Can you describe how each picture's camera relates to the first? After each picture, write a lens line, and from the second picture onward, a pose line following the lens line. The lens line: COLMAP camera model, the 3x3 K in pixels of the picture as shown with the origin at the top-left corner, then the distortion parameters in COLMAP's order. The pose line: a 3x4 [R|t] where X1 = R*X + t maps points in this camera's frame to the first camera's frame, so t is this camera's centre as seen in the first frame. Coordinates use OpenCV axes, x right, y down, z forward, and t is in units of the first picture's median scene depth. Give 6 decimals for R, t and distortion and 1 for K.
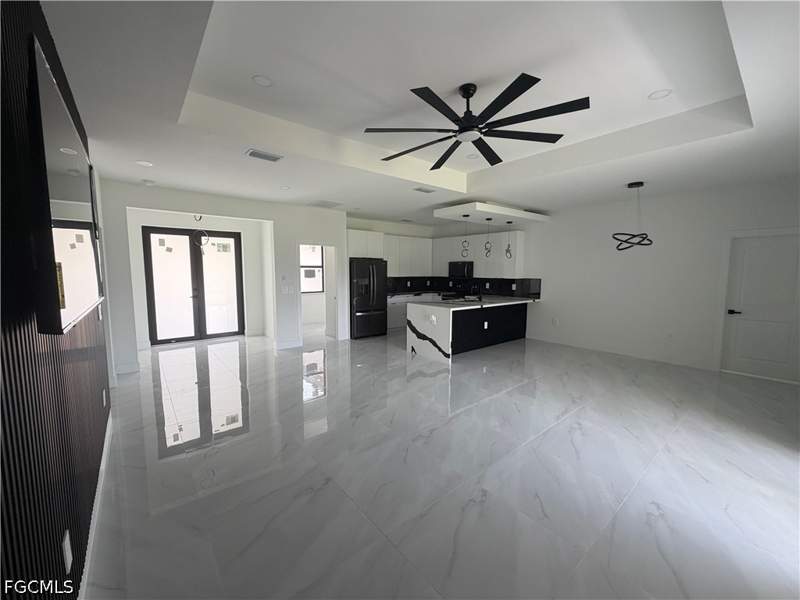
lens RADIAL K [[319.7, 0, 398.3], [0, 319.7, 301.6], [0, 0, 1]] dist [0.001450, 0.000141]
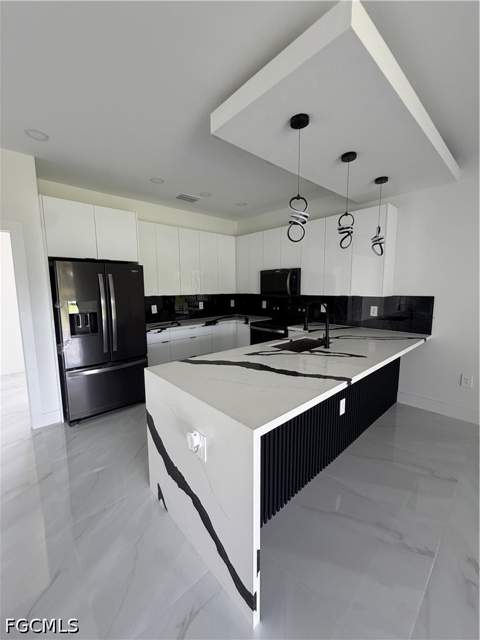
lens RADIAL K [[255.8, 0, 239.0], [0, 255.8, 318.5], [0, 0, 1]] dist [0.001450, 0.000141]
pose [[0.998497, -0.017305, 0.052007, 0.104411], [0.016125, 0.999605, 0.023021, -0.049026], [-0.052385, -0.022148, 0.998381, 0.588169]]
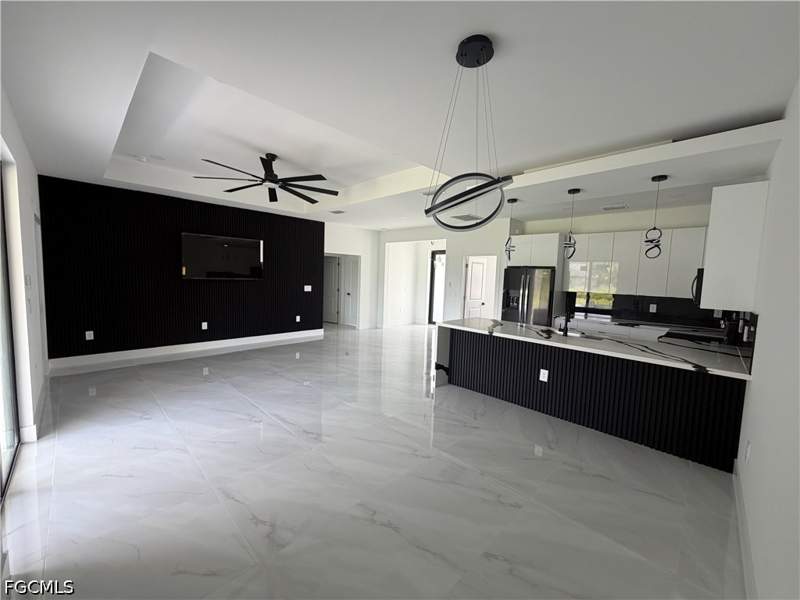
lens RADIAL K [[319.7, 0, 398.3], [0, 319.7, 301.6], [0, 0, 1]] dist [0.001450, 0.000141]
pose [[0.103116, 0.081400, -0.991333, 0.719802], [-0.133262, 0.988791, 0.067330, -0.055555], [0.985702, 0.125164, 0.112808, 0.579323]]
